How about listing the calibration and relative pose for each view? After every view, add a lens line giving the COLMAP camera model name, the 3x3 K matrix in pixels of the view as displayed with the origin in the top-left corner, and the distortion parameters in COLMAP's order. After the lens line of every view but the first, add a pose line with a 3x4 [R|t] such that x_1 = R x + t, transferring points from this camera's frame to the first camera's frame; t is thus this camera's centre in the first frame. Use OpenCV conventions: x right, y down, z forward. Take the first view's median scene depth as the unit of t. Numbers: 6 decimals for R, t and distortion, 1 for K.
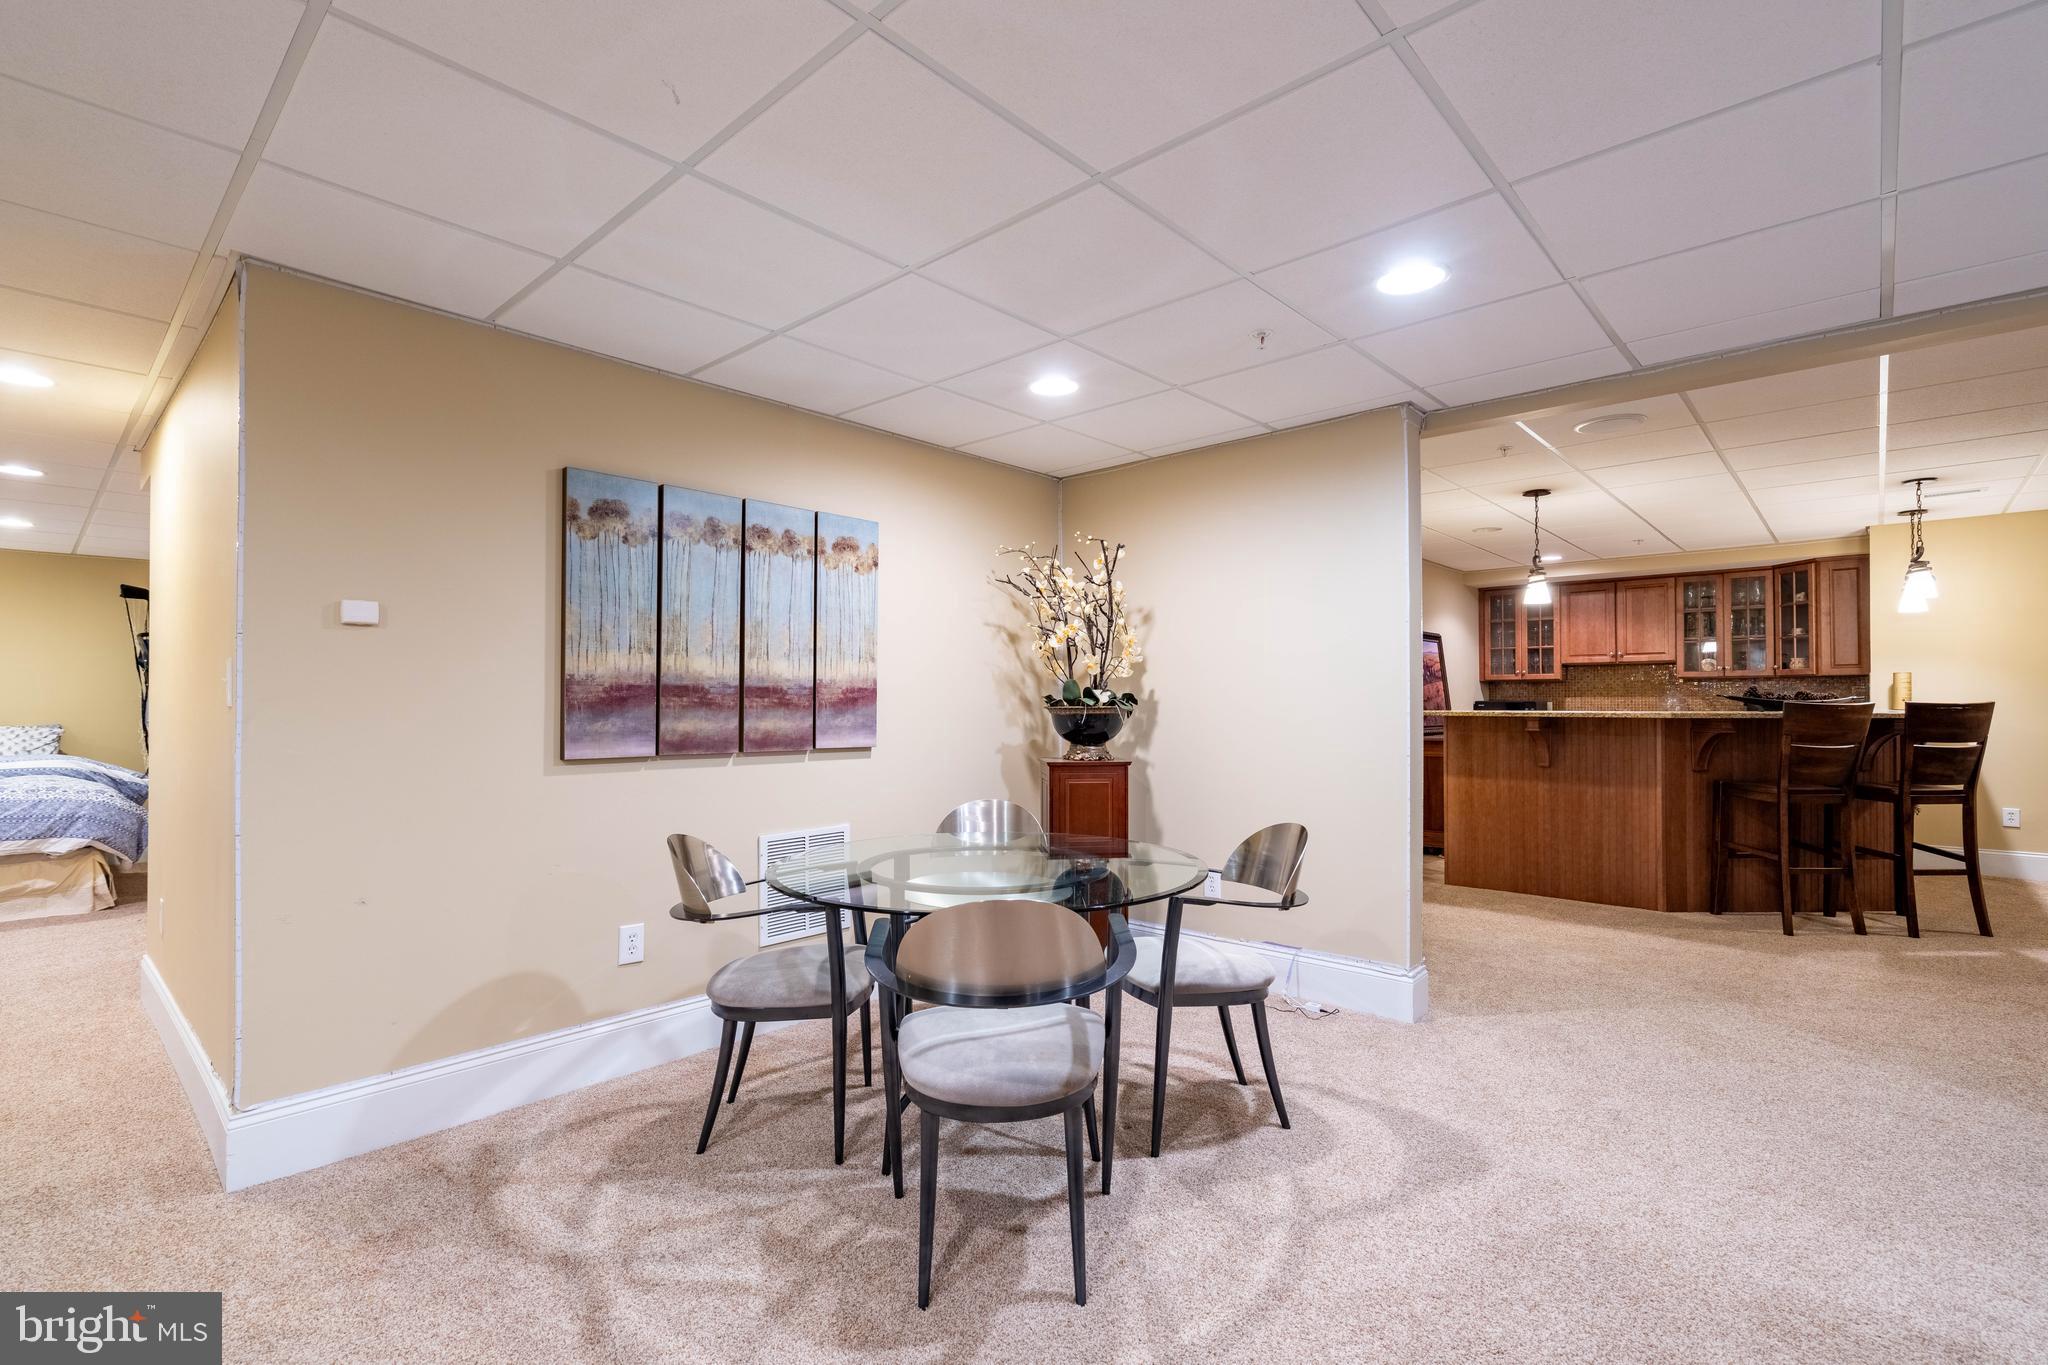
lens RADIAL K [[941.5, 0, 1013.9], [0, 941.5, 694.3], [0, 0, 1]] dist [-0.001038, 0.001232]
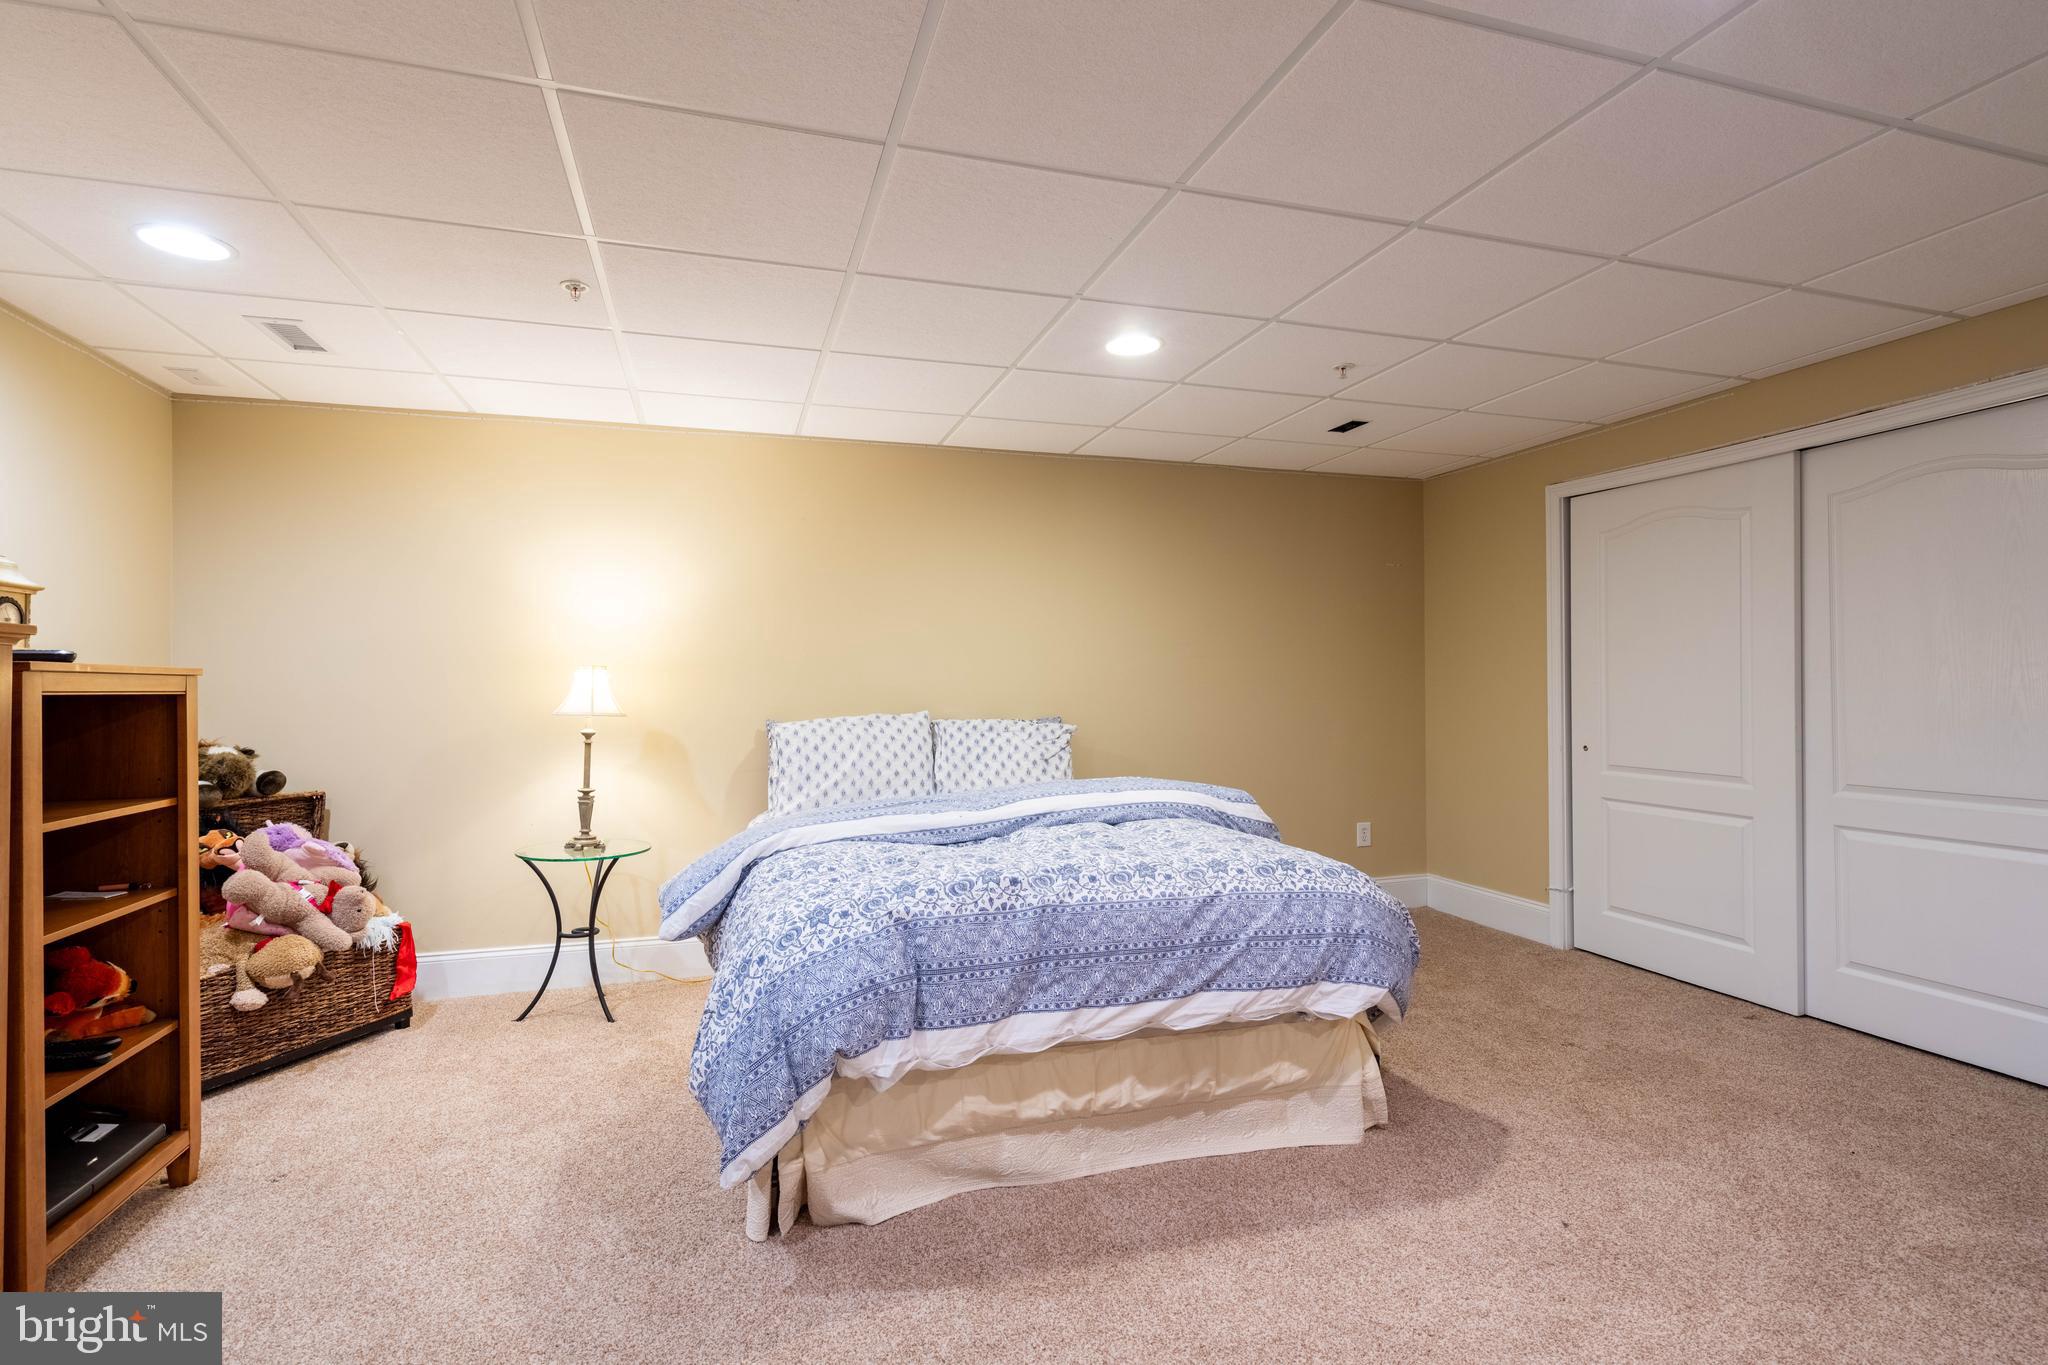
lens RADIAL K [[941.5, 0, 1012.8], [0, 941.5, 684.0], [0, 0, 1]] dist [-0.001038, 0.001232]
pose [[0.872762, -0.013344, -0.487964, -0.834032], [0.010553, 0.999908, -0.008469, 0.002982], [0.488032, 0.002242, 0.872823, 0.460559]]
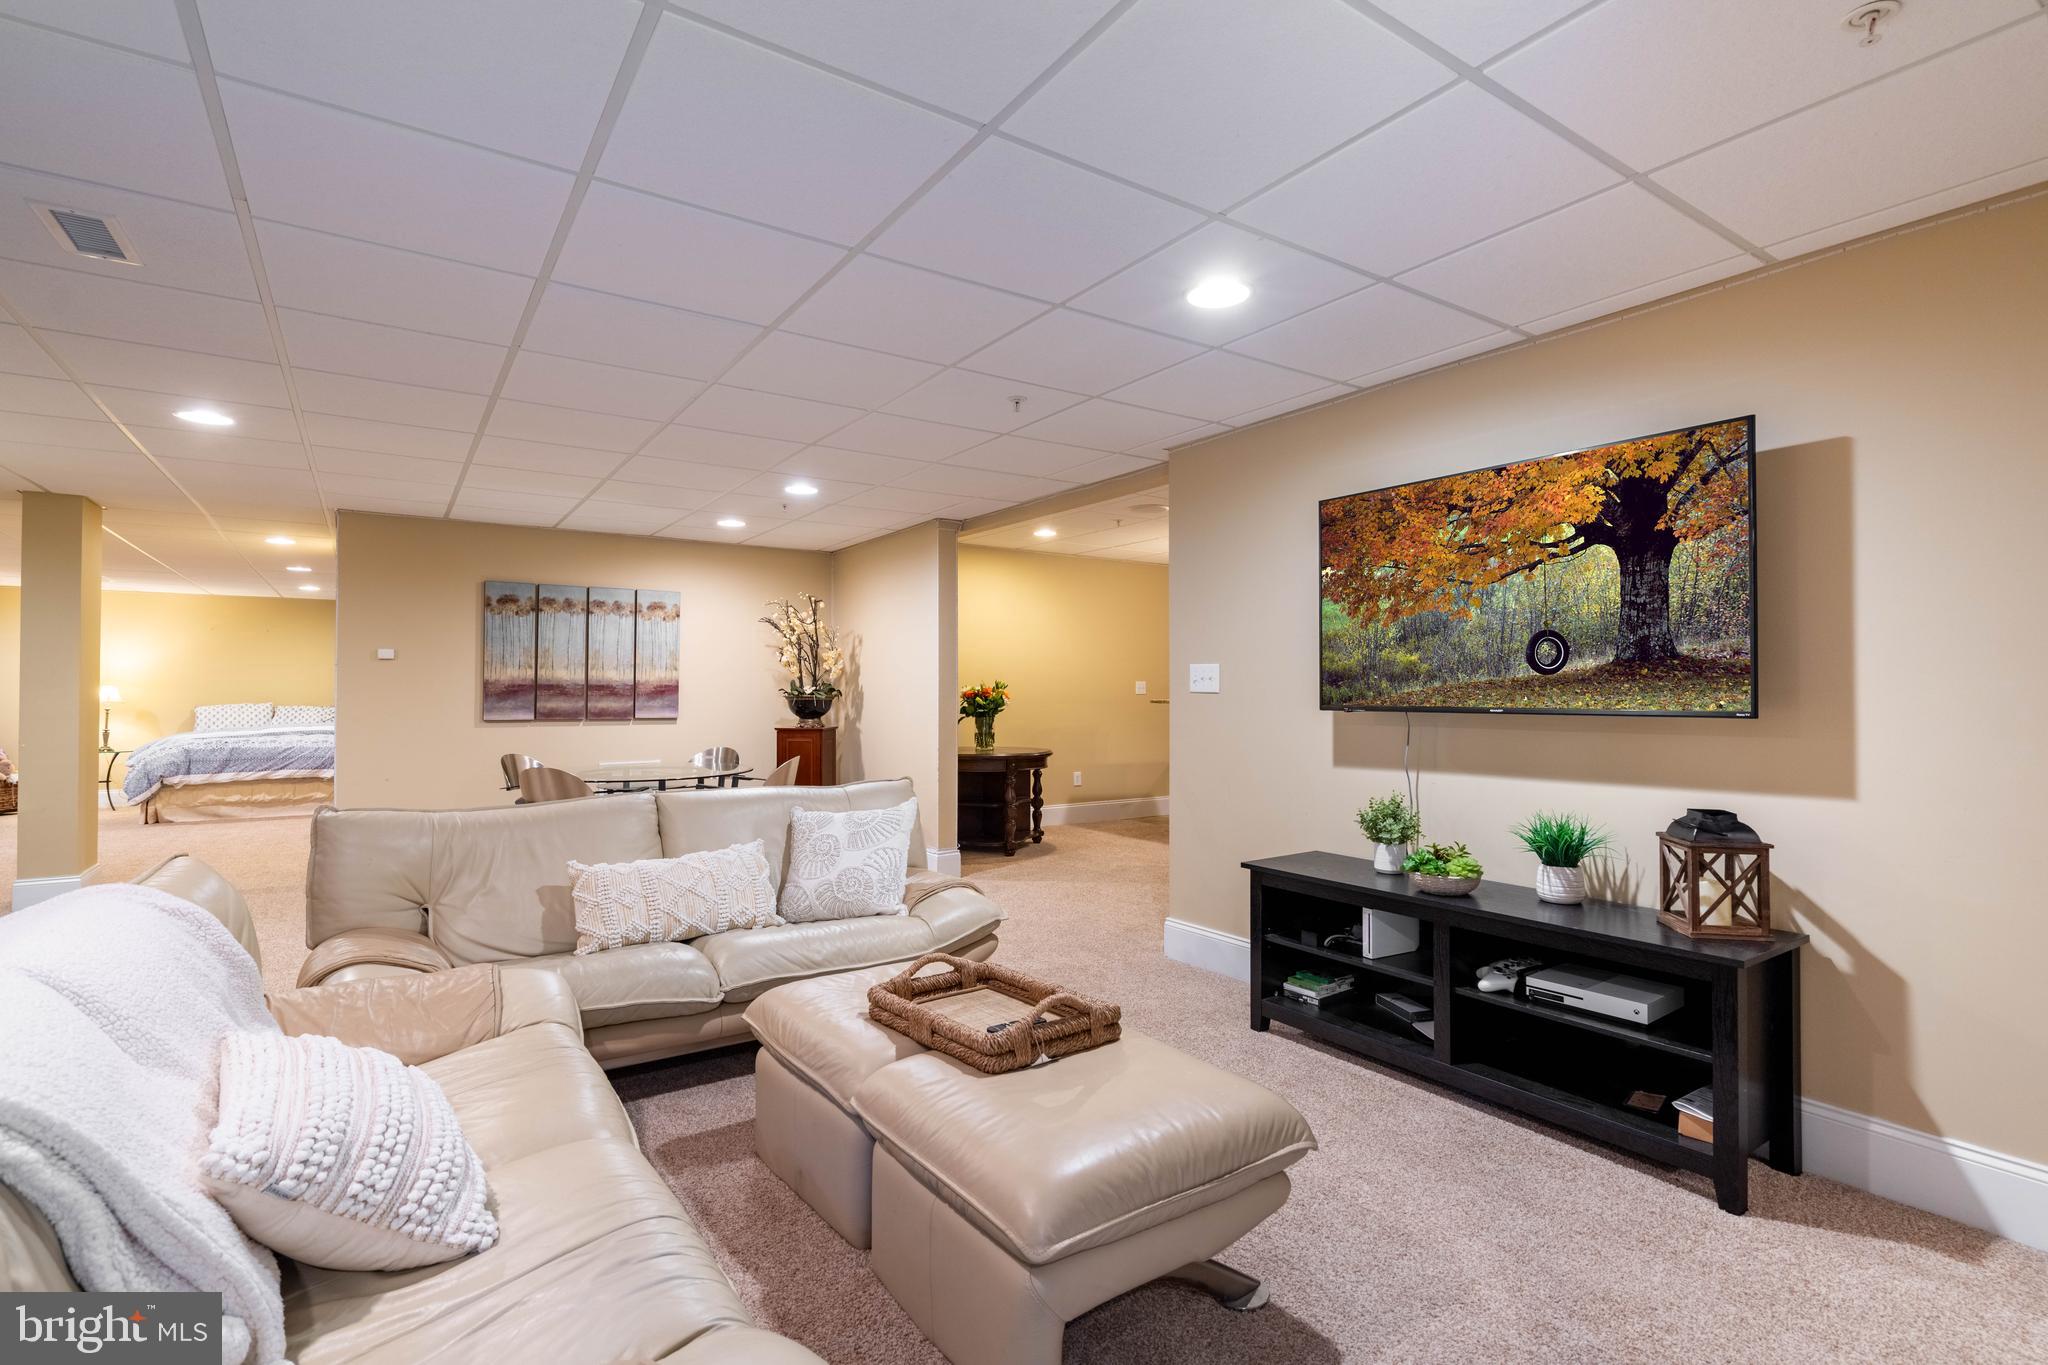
lens RADIAL K [[941.5, 0, 1017.4], [0, 941.5, 674.4], [0, 0, 1]] dist [-0.001038, 0.001232]
pose [[0.970048, -0.013132, -0.242556, 0.707775], [0.006899, 0.999624, -0.026531, 0.018910], [0.242813, 0.024063, 0.969775, -0.445967]]
